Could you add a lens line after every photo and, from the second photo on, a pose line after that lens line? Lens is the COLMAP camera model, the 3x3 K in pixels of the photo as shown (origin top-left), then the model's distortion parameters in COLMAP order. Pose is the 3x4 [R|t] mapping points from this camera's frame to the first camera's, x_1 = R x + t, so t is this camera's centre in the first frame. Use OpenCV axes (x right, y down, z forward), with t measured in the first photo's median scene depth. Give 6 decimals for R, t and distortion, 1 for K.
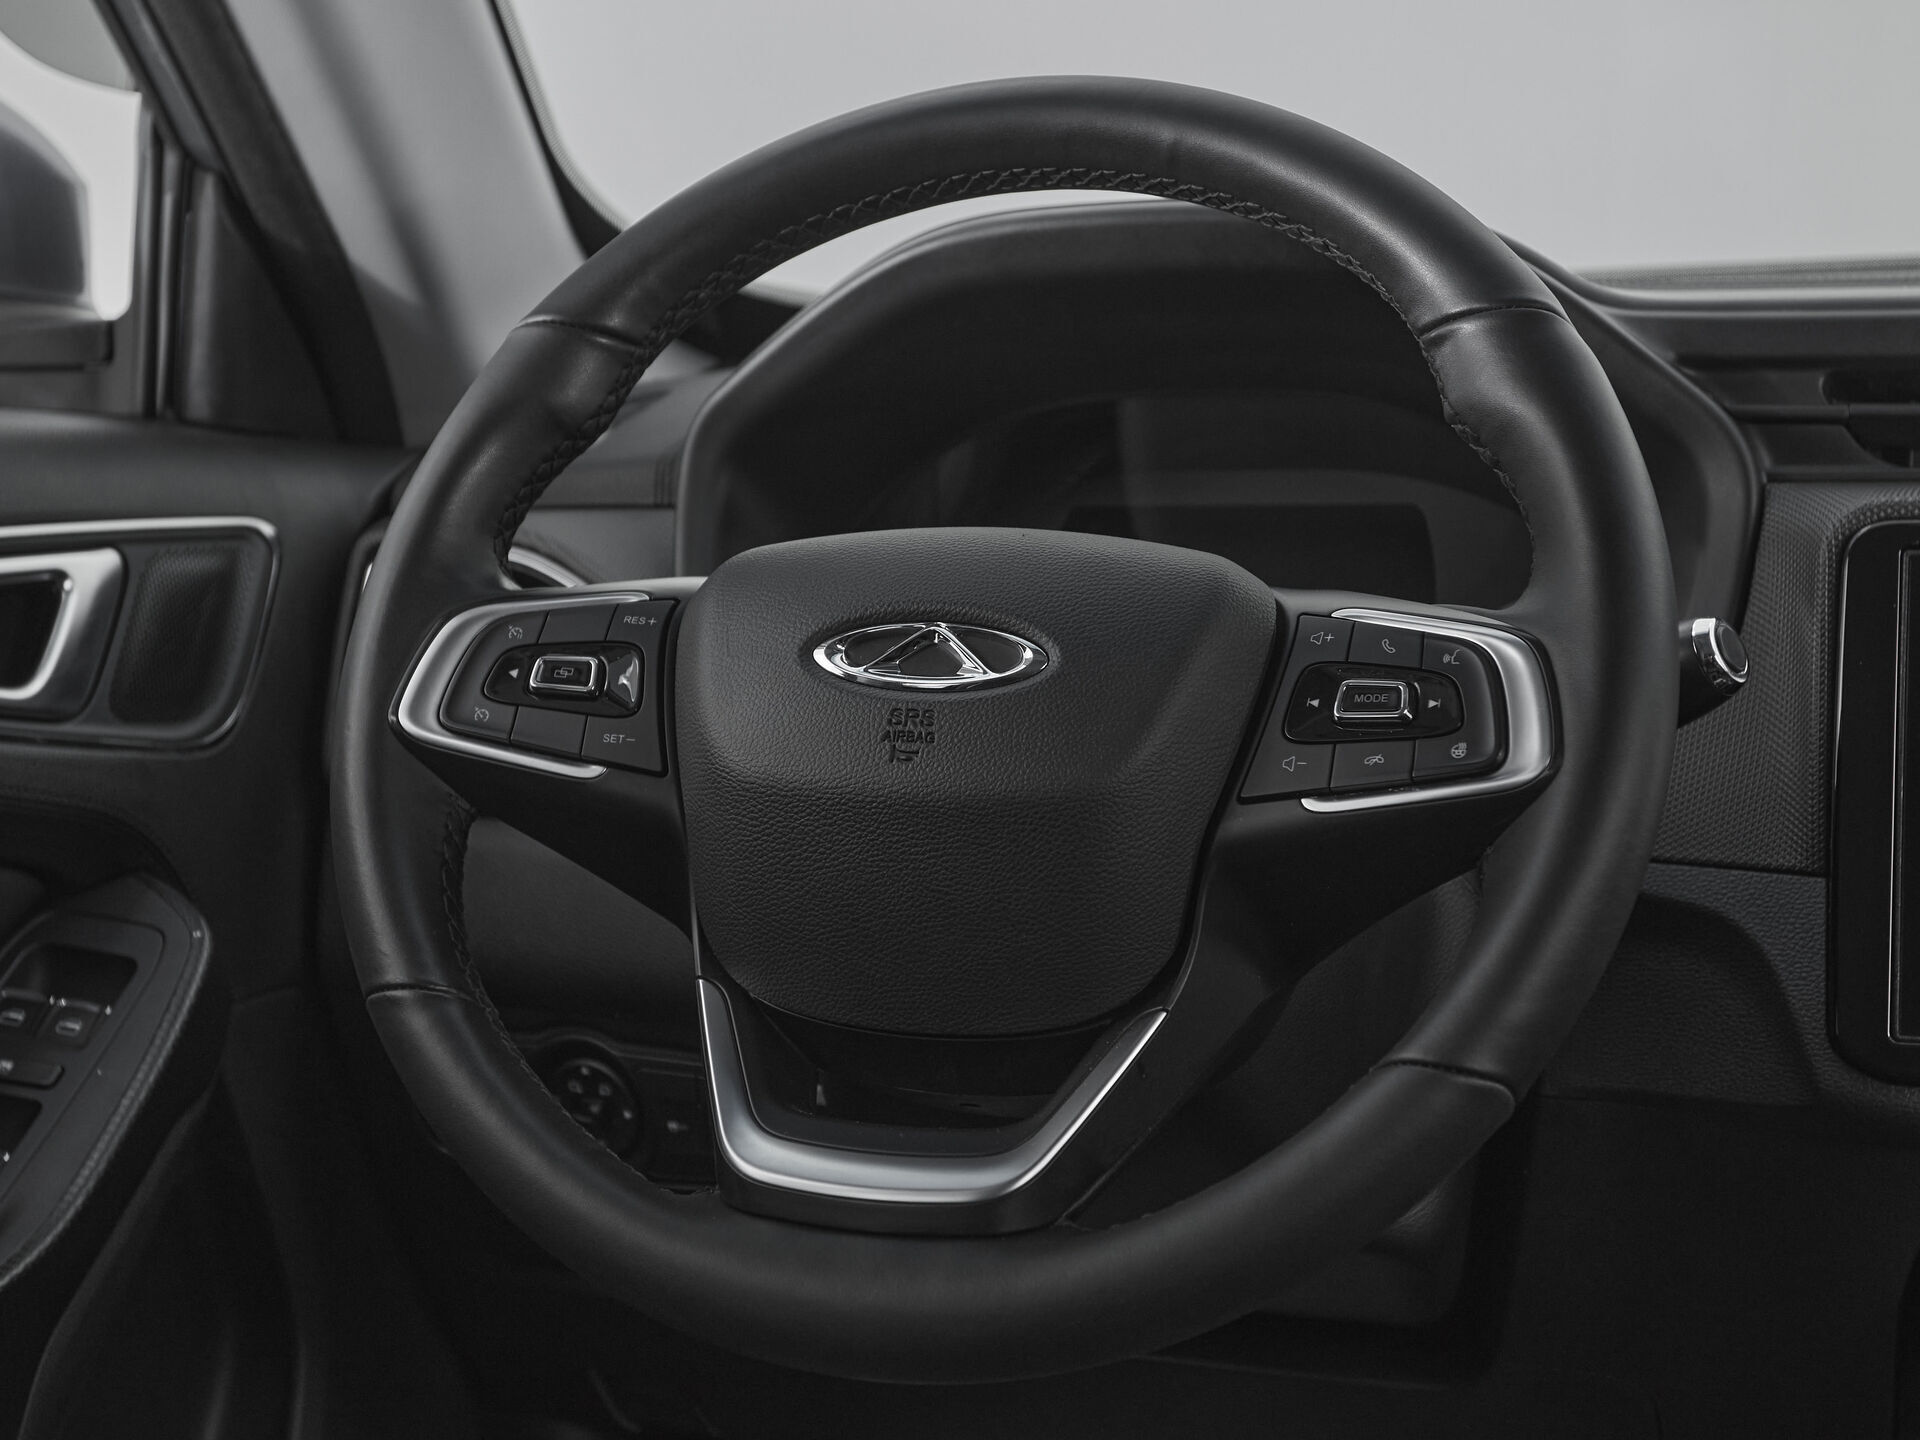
lens RADIAL K [[2936.1, 0, 960.0], [0, 2936.1, 720.0], [0, 0, 1]] dist [-0.011187, 0.074296]
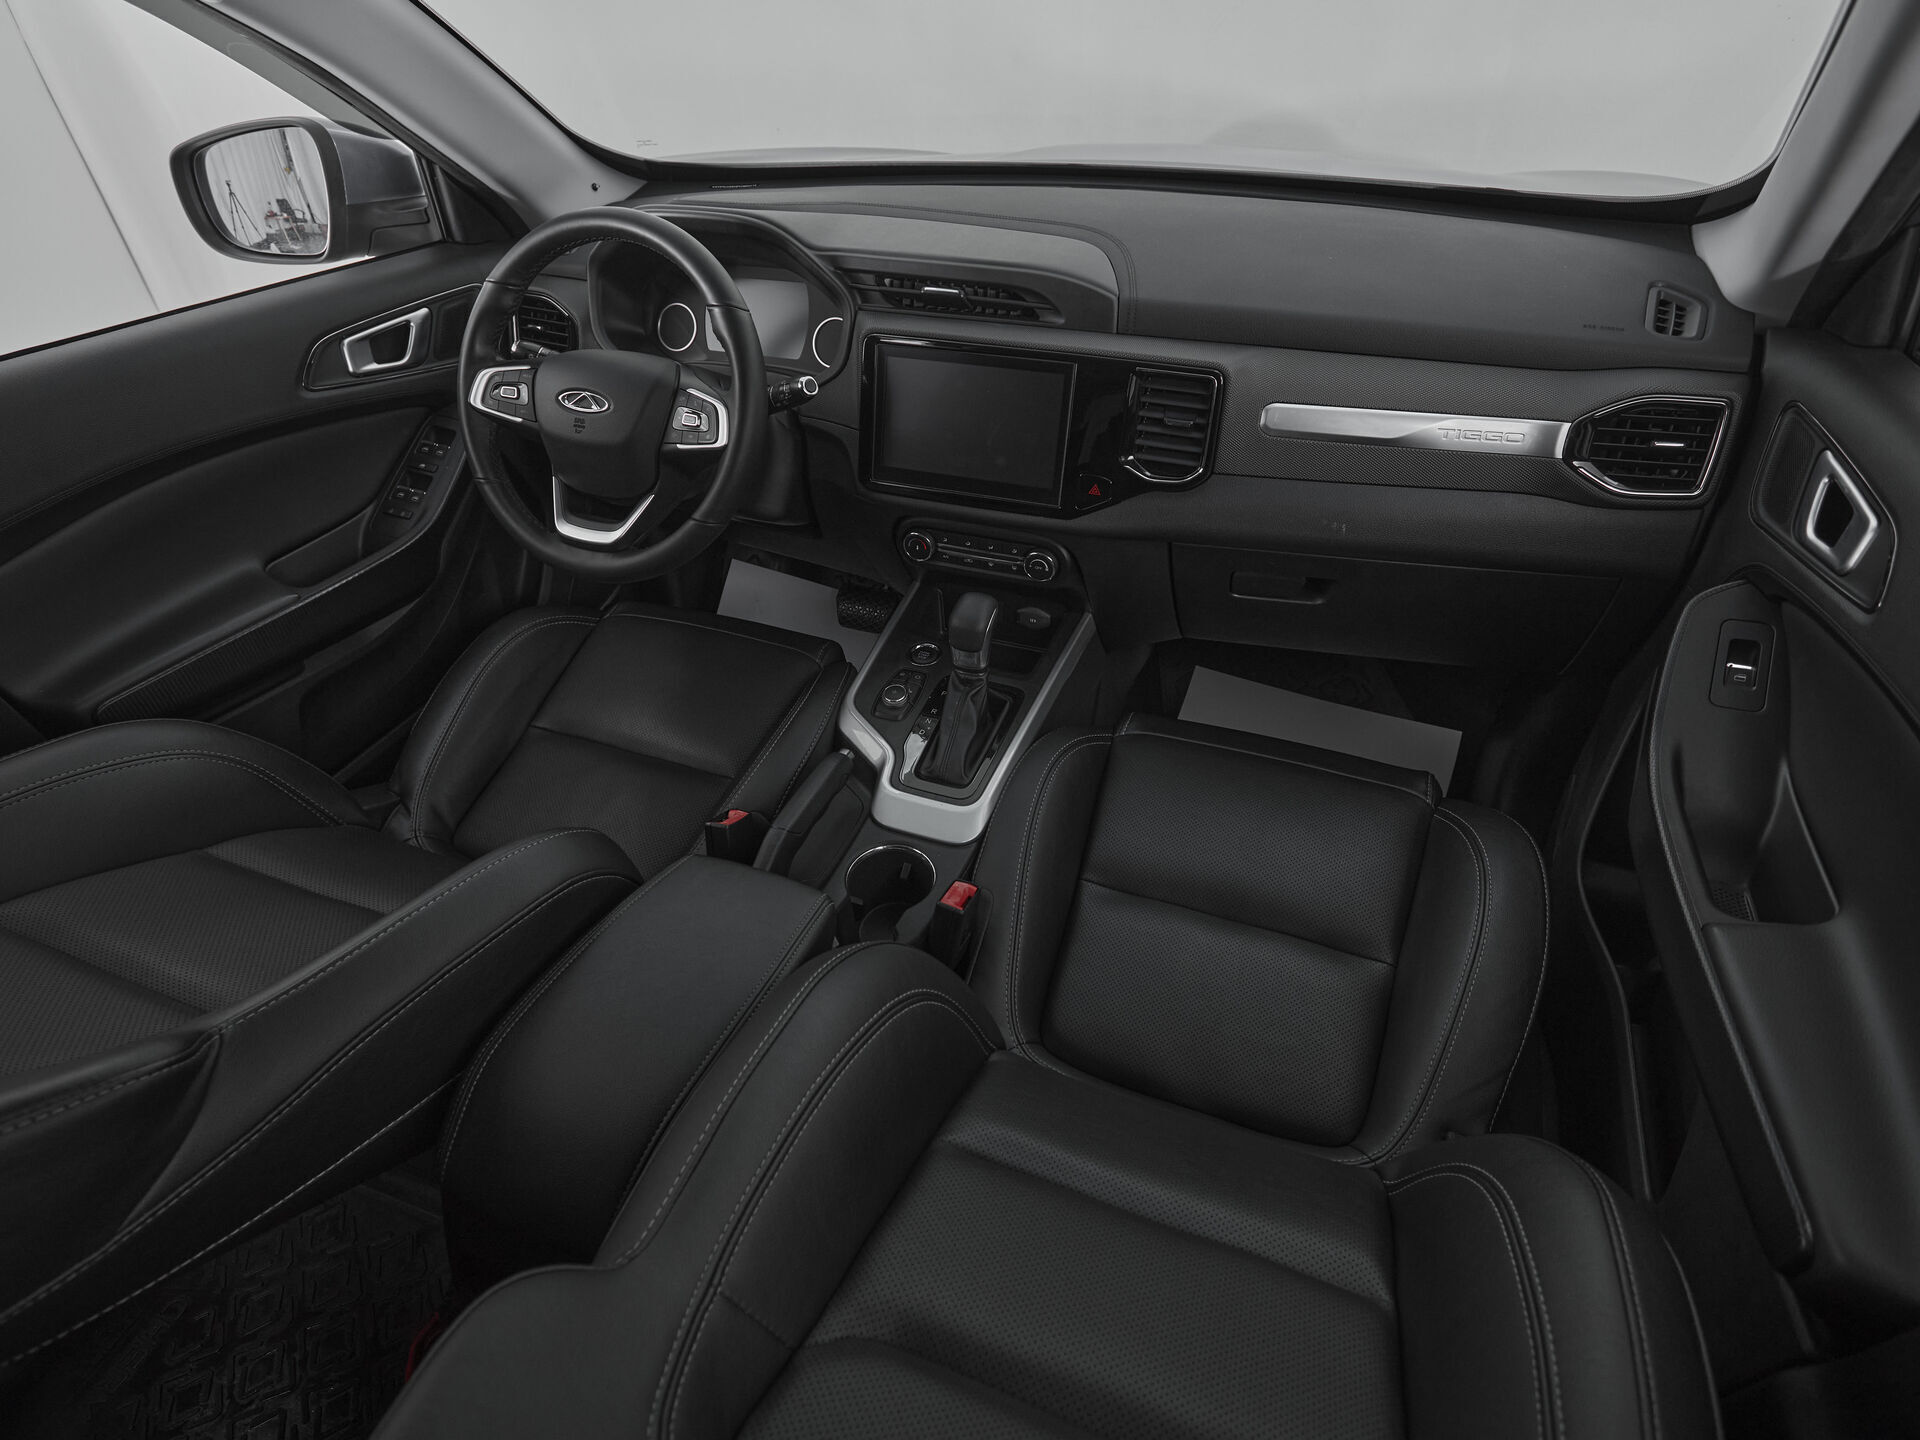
lens RADIAL K [[997.1, 0, 960.0], [0, 997.1, 720.0], [0, 0, 1]] dist [-0.003616, -0.000610]
pose [[0.998529, 0.027633, -0.046653, 0.540222], [0.001408, 0.846896, 0.531757, -0.352972], [0.054204, -0.531041, 0.845611, -0.295050]]
